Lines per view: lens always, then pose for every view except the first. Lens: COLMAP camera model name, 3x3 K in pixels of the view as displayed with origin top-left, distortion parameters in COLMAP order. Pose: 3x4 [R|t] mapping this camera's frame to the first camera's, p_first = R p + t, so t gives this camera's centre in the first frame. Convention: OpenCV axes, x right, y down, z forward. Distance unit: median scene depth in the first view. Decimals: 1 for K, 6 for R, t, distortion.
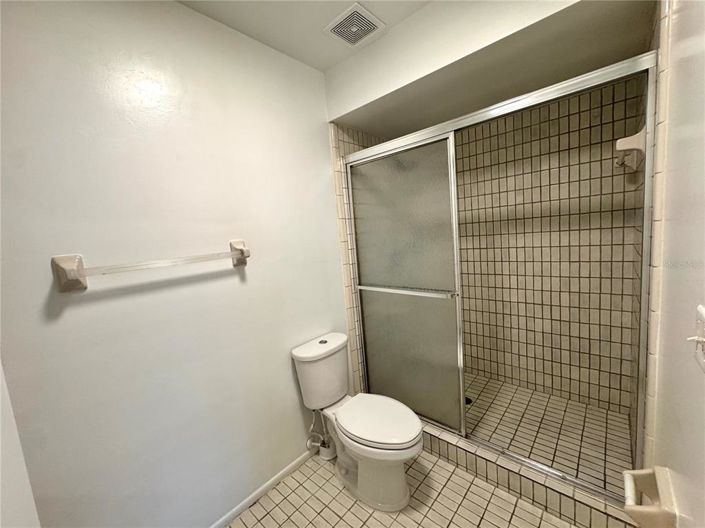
lens RADIAL K [[280.0, 0, 352.5], [0, 280.0, 264.0], [0, 0, 1]] dist [-0.000499, 0.000095]
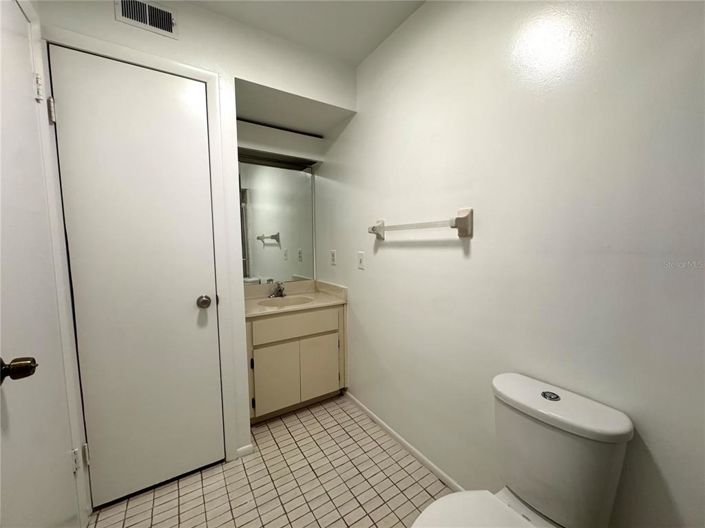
lens RADIAL K [[280.0, 0, 352.5], [0, 280.0, 264.0], [0, 0, 1]] dist [-0.000499, 0.000095]
pose [[-0.258617, 0.163724, -0.952004, 0.556695], [-0.071849, 0.979542, 0.187978, -0.052718], [0.963304, 0.117015, -0.241563, 0.879216]]
